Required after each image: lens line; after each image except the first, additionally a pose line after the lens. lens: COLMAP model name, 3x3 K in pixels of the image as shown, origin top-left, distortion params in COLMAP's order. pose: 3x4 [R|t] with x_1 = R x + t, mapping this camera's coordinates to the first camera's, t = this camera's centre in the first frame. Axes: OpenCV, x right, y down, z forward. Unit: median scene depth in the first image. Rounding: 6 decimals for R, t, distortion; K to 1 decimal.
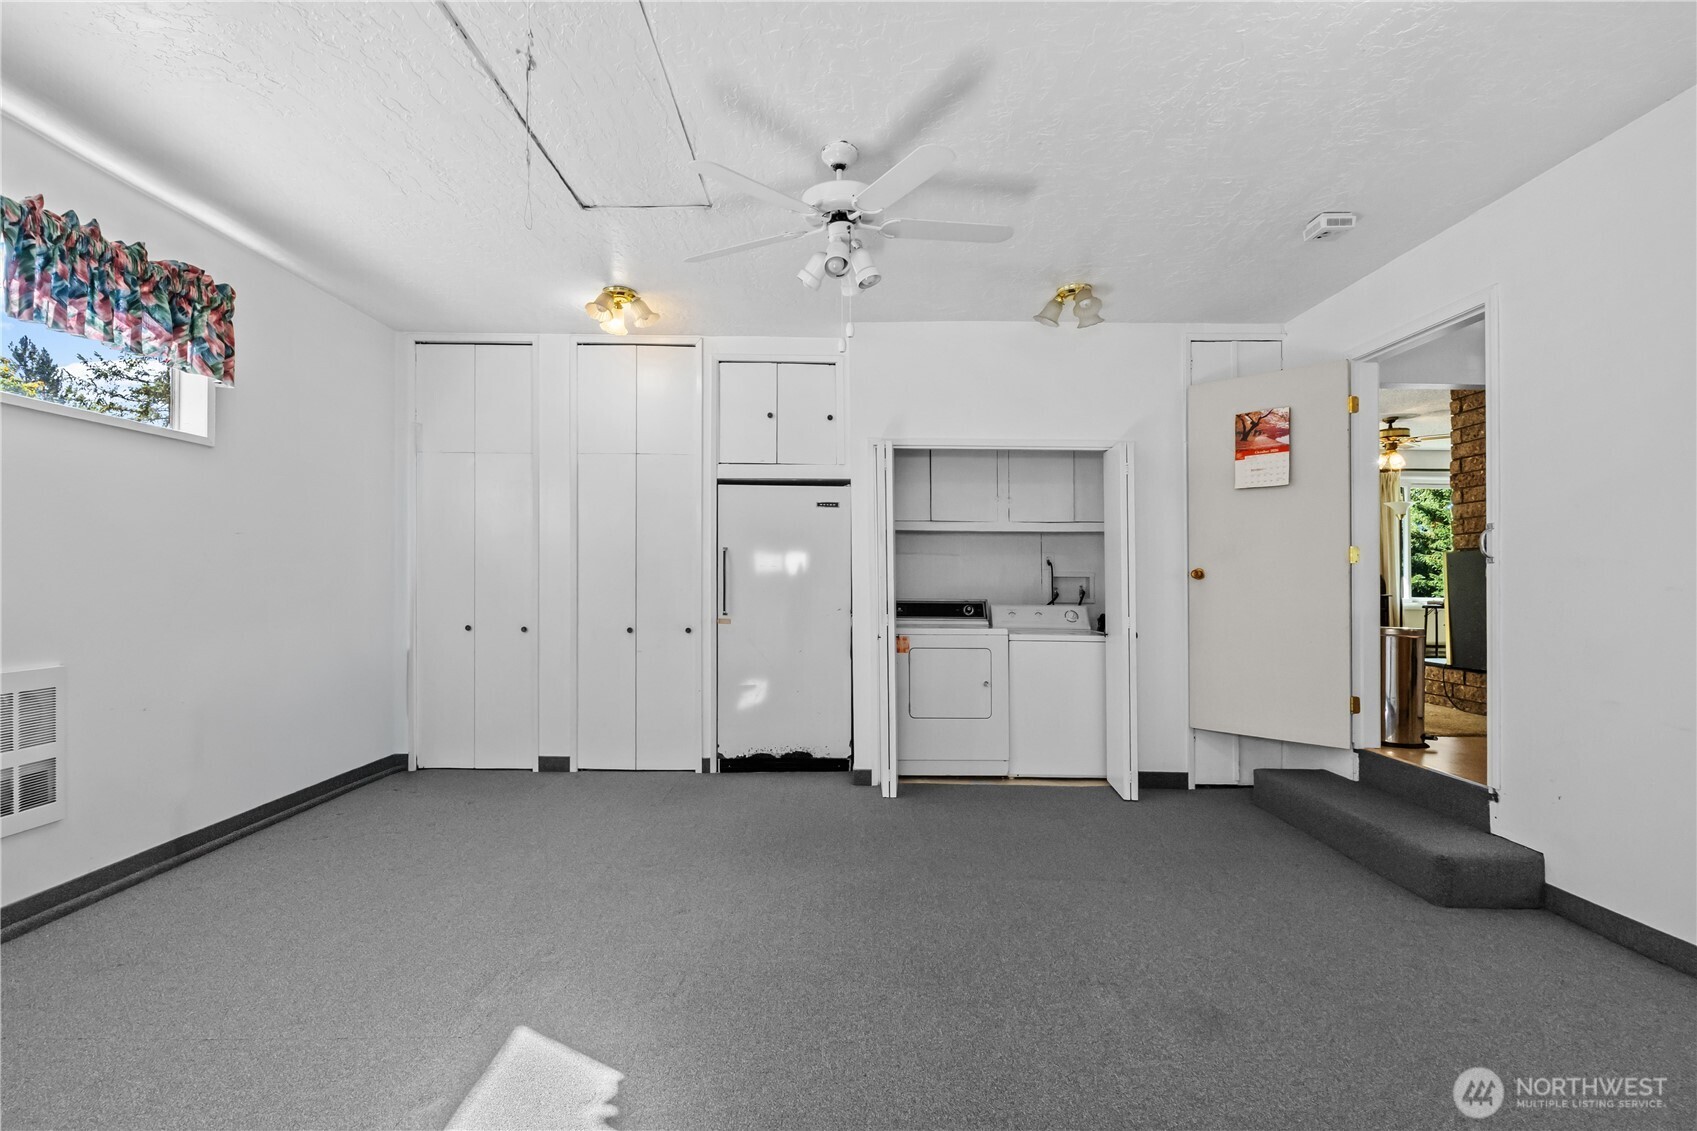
lens RADIAL K [[760.0, 0, 849.6], [0, 760.0, 568.6], [0, 0, 1]] dist [-0.002881, 0.000259]
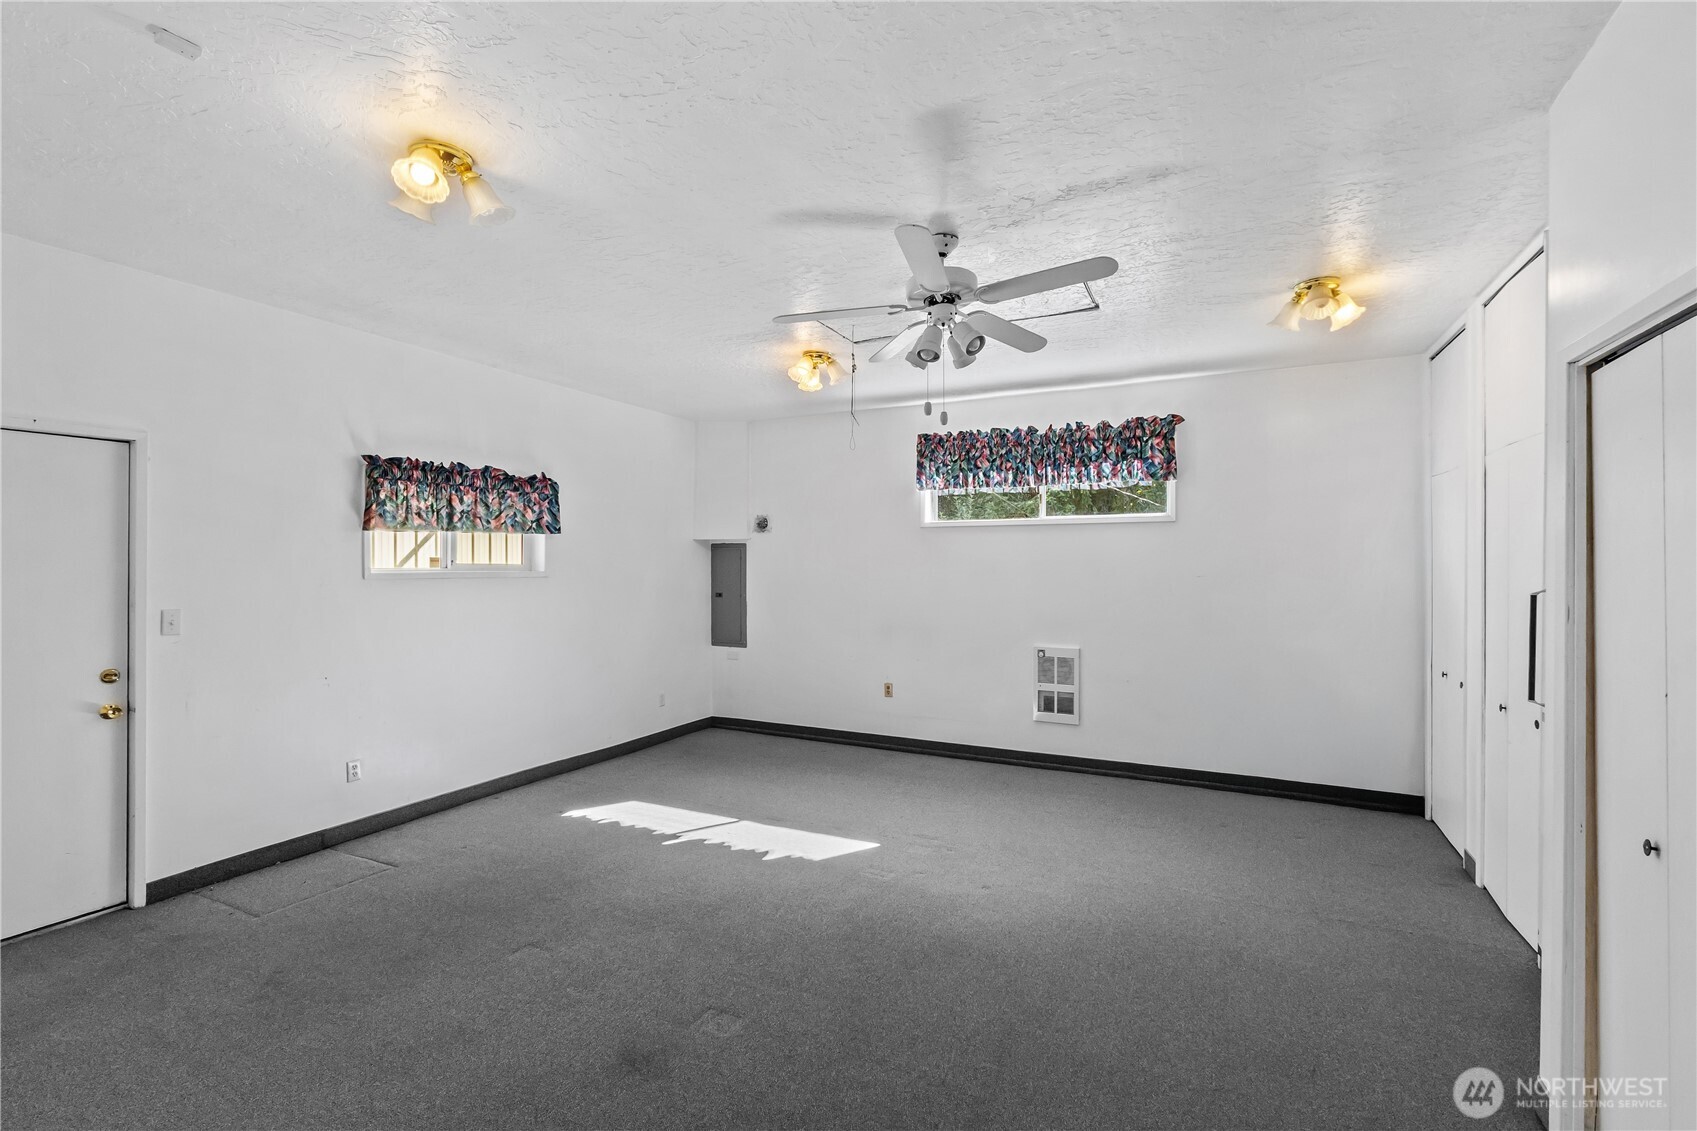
lens RADIAL K [[760.0, 0, 854.9], [0, 760.0, 568.5], [0, 0, 1]] dist [-0.002881, 0.000259]
pose [[-0.471711, -0.002540, -0.881750, 0.869390], [0.008678, 0.999934, -0.007523, -0.063013], [0.881711, -0.011201, -0.471658, 1.227704]]
